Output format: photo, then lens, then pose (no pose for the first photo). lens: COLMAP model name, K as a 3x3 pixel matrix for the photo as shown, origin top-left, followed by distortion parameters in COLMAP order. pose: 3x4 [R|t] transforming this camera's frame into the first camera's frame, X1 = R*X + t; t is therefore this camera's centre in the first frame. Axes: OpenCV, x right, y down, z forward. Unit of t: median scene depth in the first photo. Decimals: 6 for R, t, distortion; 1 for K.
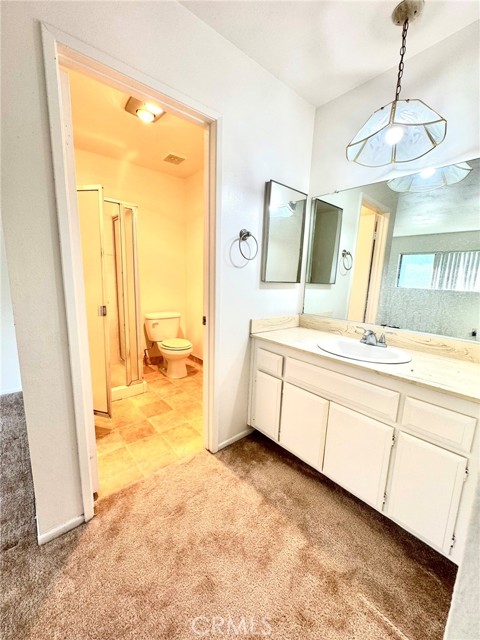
lens RADIAL K [[254.5, 0, 242.0], [0, 254.5, 318.6], [0, 0, 1]] dist [-0.004449, 0.000670]
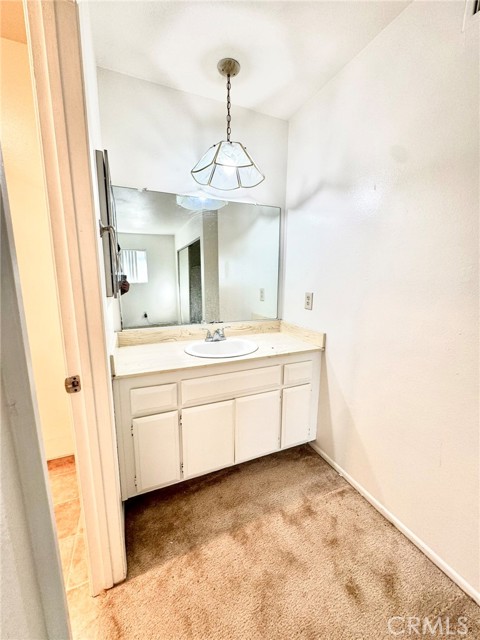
lens RADIAL K [[254.5, 0, 242.8], [0, 254.5, 318.8], [0, 0, 1]] dist [-0.004449, 0.000670]
pose [[0.293594, -0.194136, 0.936009, -0.584277], [0.159983, 0.975330, 0.152110, -0.170217], [-0.942448, 0.105087, 0.317410, 0.553276]]
